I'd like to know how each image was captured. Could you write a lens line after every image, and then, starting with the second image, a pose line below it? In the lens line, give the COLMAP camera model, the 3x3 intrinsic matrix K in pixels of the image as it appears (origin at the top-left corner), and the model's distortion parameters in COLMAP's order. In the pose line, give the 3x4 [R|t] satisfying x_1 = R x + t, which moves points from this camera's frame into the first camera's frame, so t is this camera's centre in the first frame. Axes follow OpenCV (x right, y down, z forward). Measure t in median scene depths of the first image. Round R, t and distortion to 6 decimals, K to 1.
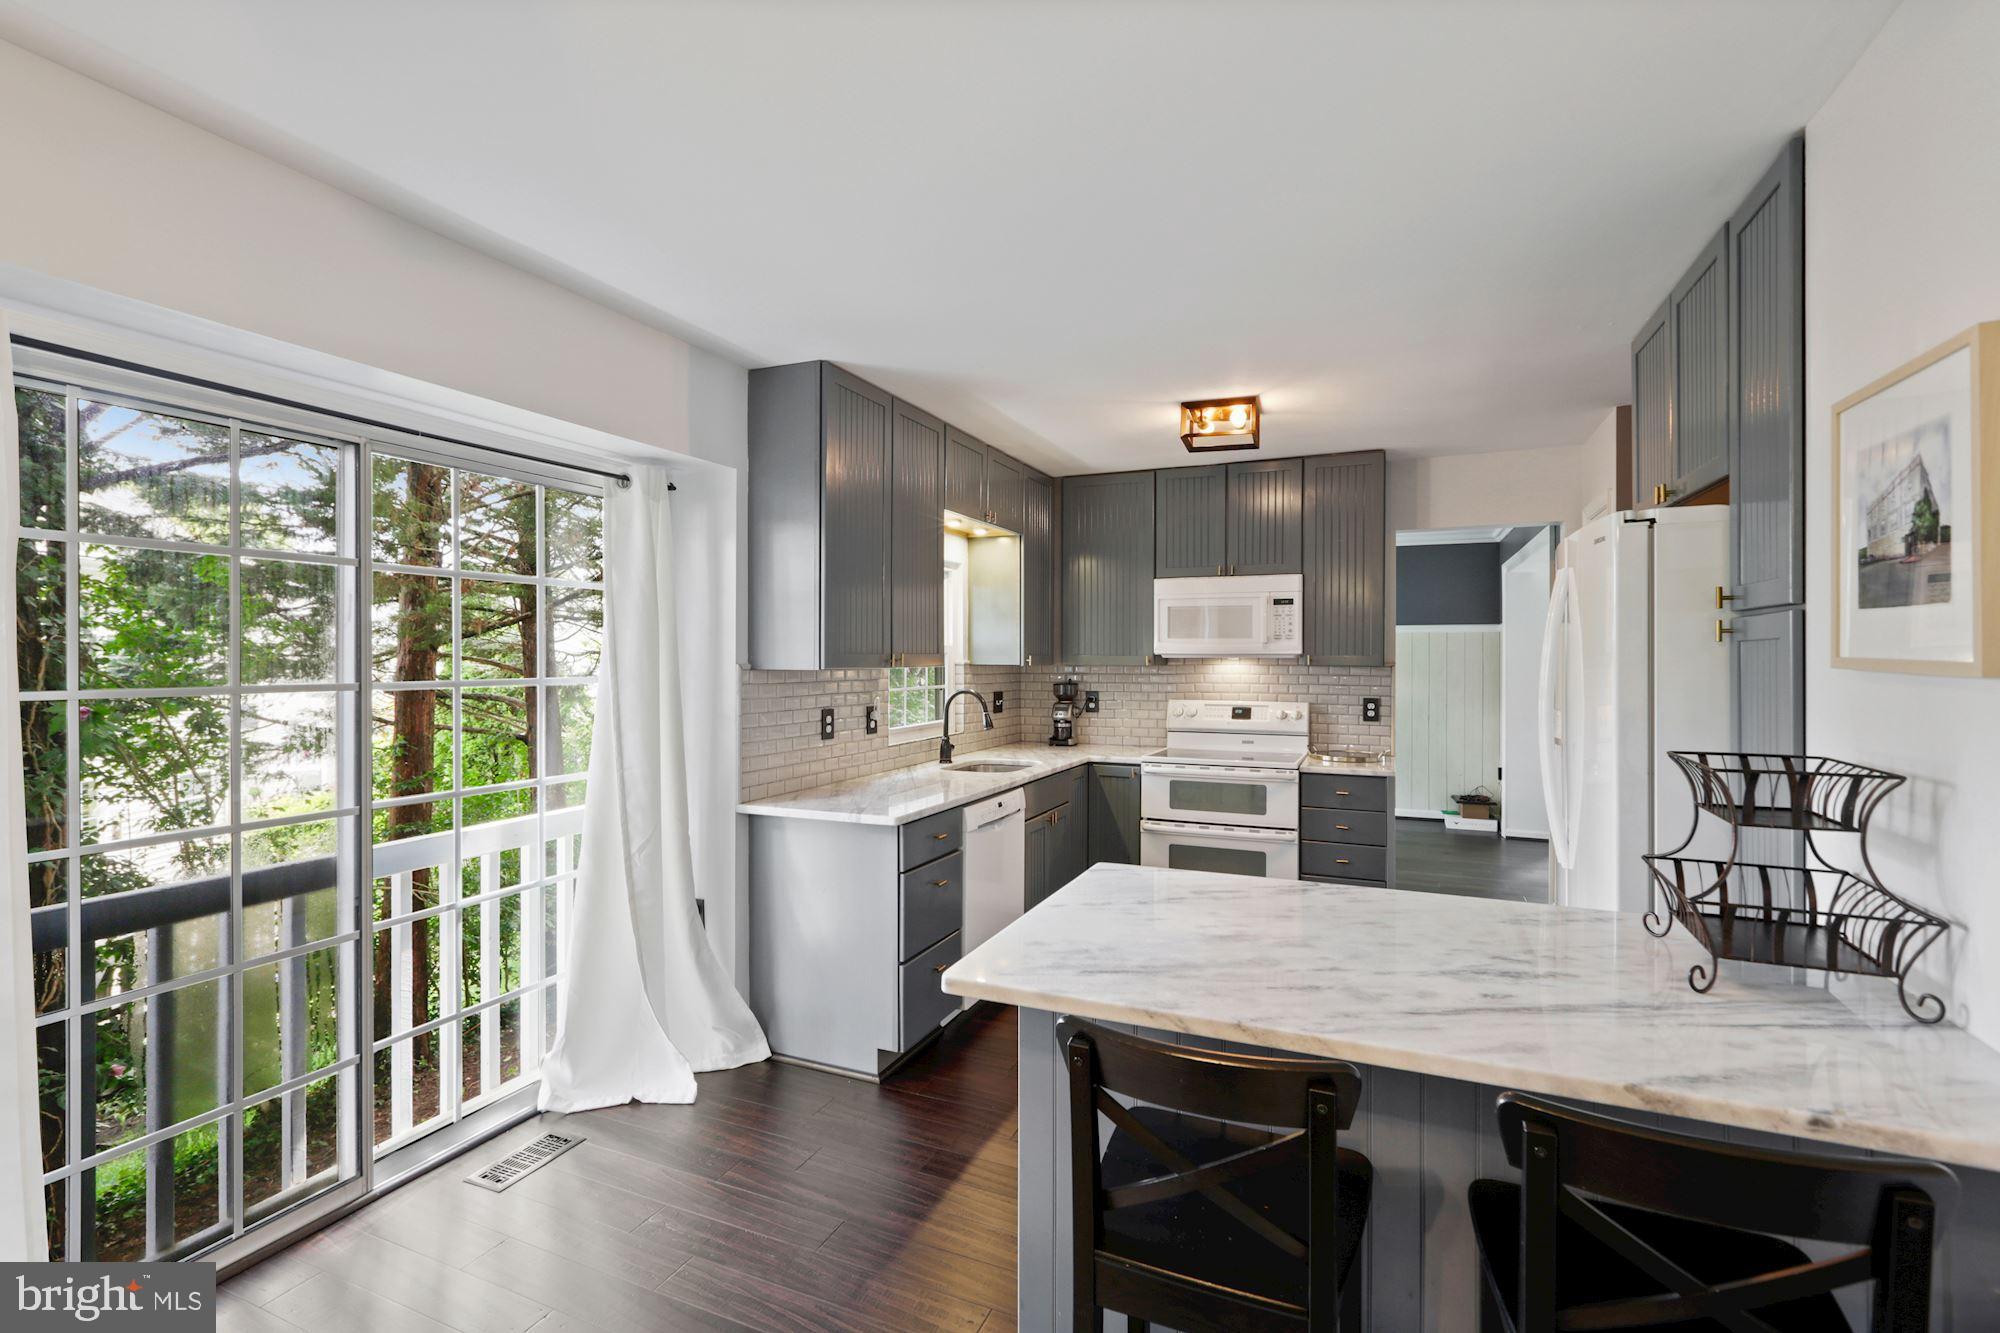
lens RADIAL K [[910.7, 0, 1000.5], [0, 910.7, 658.3], [0, 0, 1]] dist [-0.022708, 0.000427]
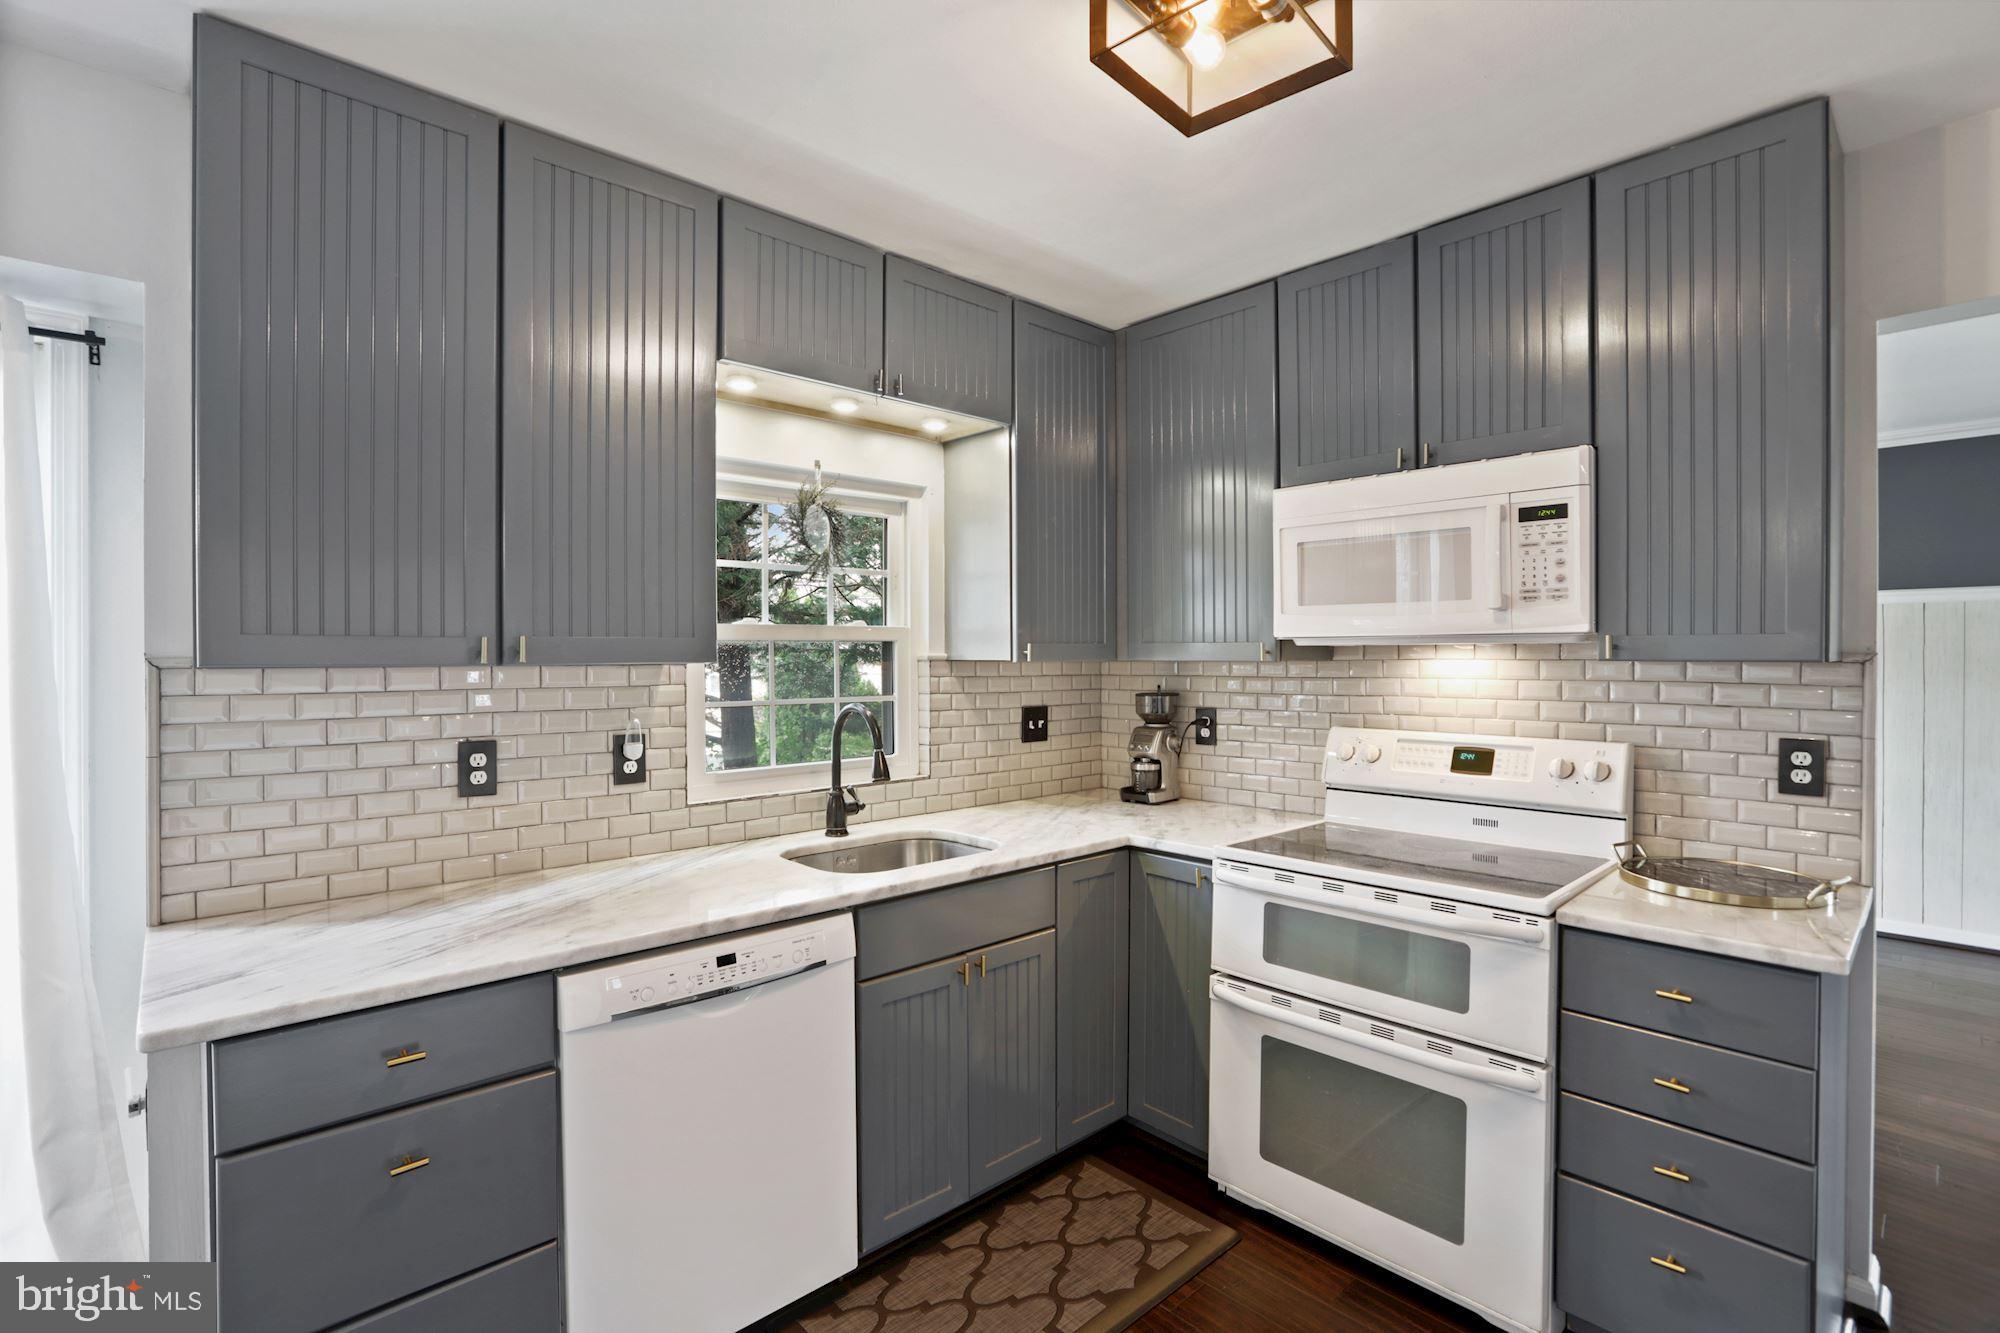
lens RADIAL K [[910.7, 0, 1003.1], [0, 910.7, 669.0], [0, 0, 1]] dist [-0.022708, 0.000427]
pose [[0.915175, 0.001004, -0.403055, 0.249350], [0.004255, 0.999917, 0.012151, 0.005724], [0.403033, -0.012836, 0.915095, 0.502457]]
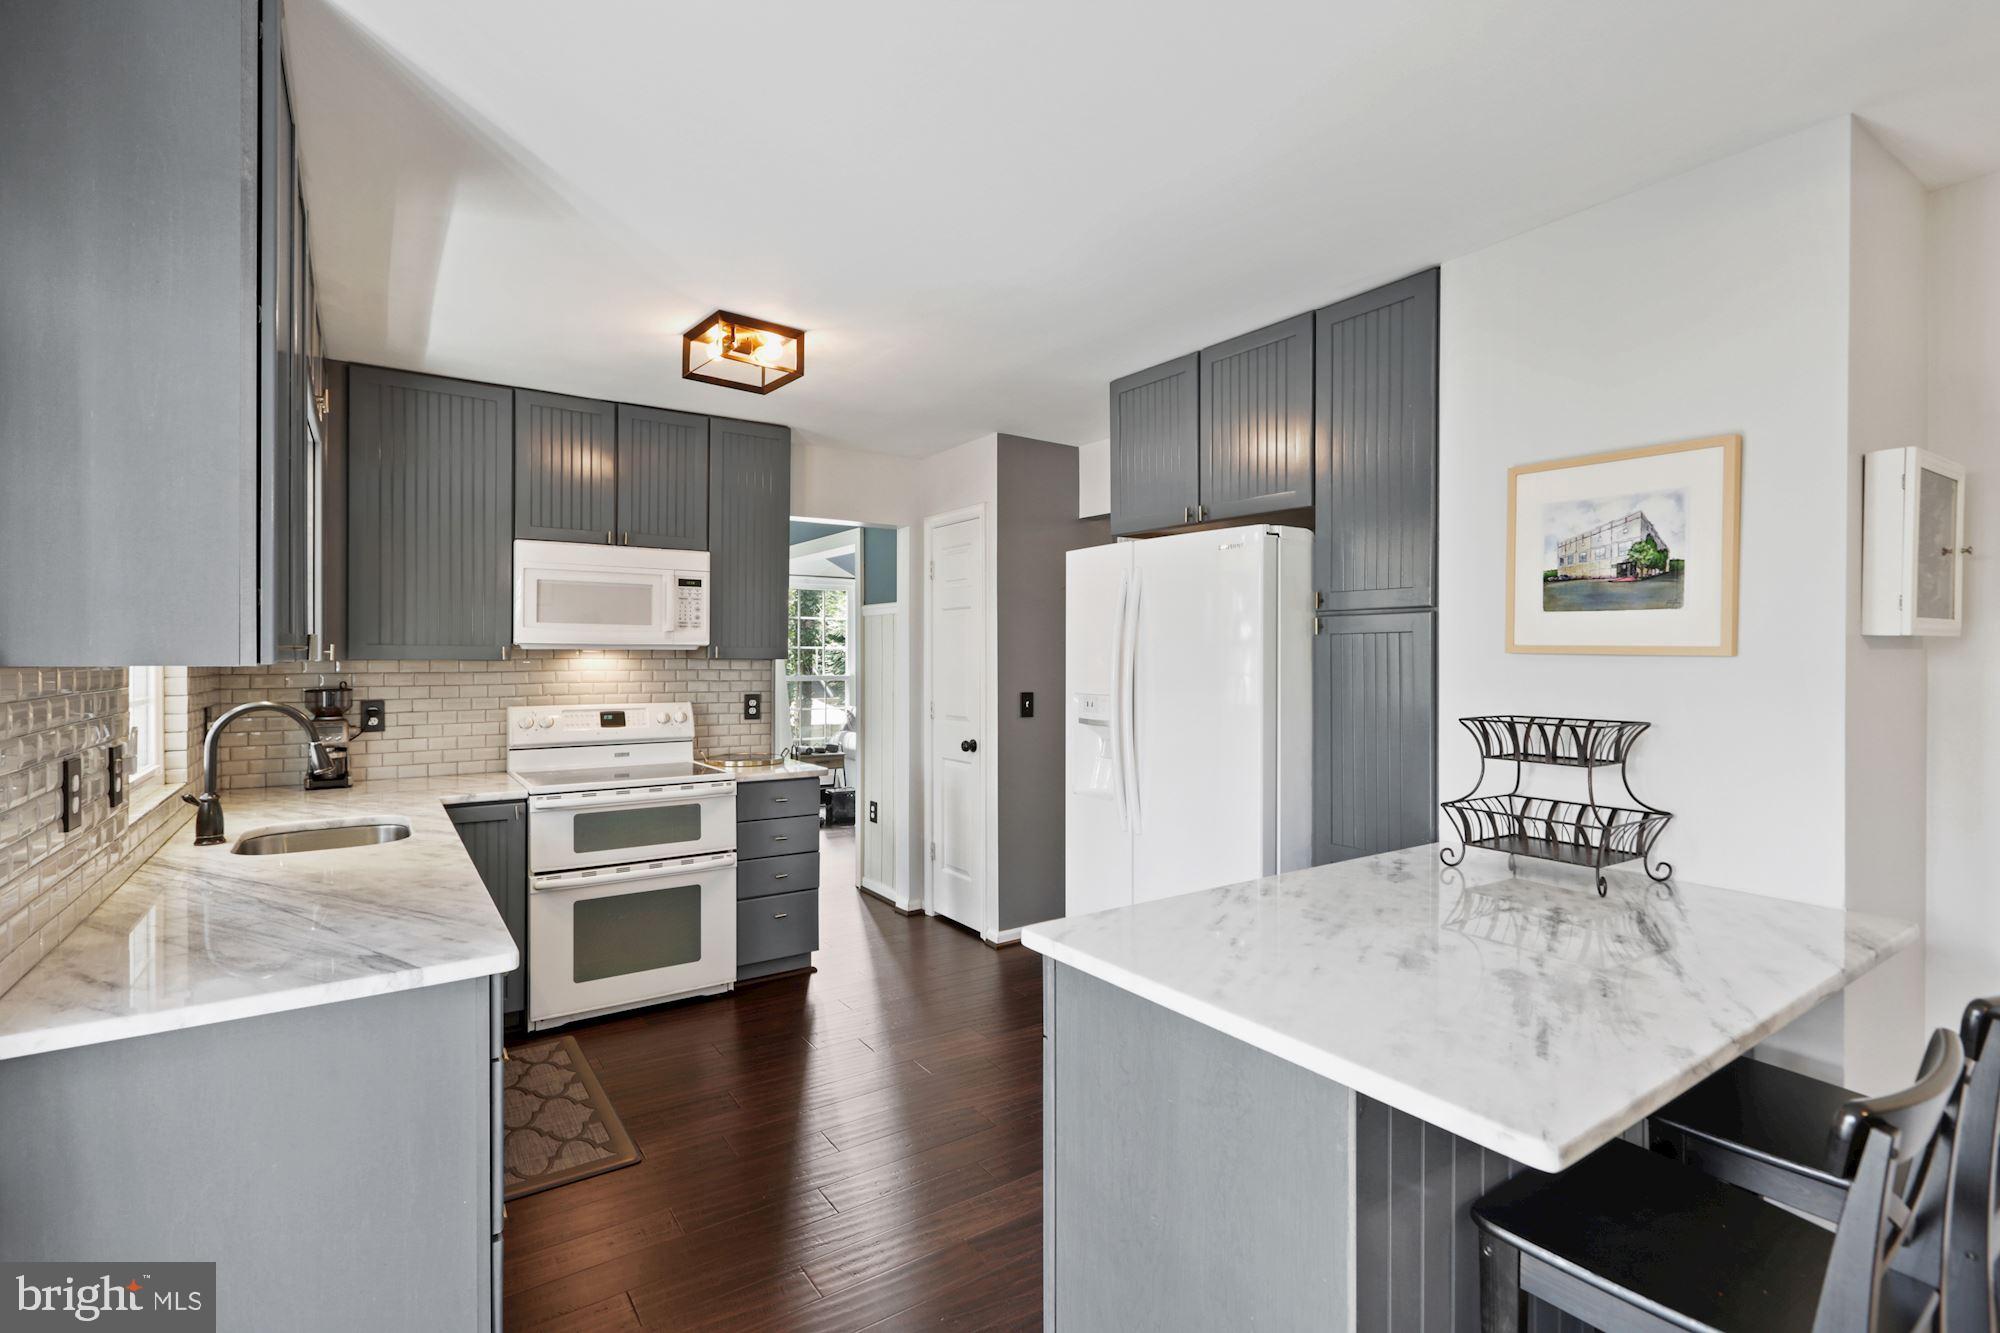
lens RADIAL K [[910.7, 0, 976.5], [0, 910.7, 657.0], [0, 0, 1]] dist [-0.022708, 0.000427]
pose [[0.538845, -0.000253, 0.842405, -0.252759], [0.000111, 1.000000, 0.000230, 0.005999], [-0.842405, -0.000030, 0.538845, 0.324710]]
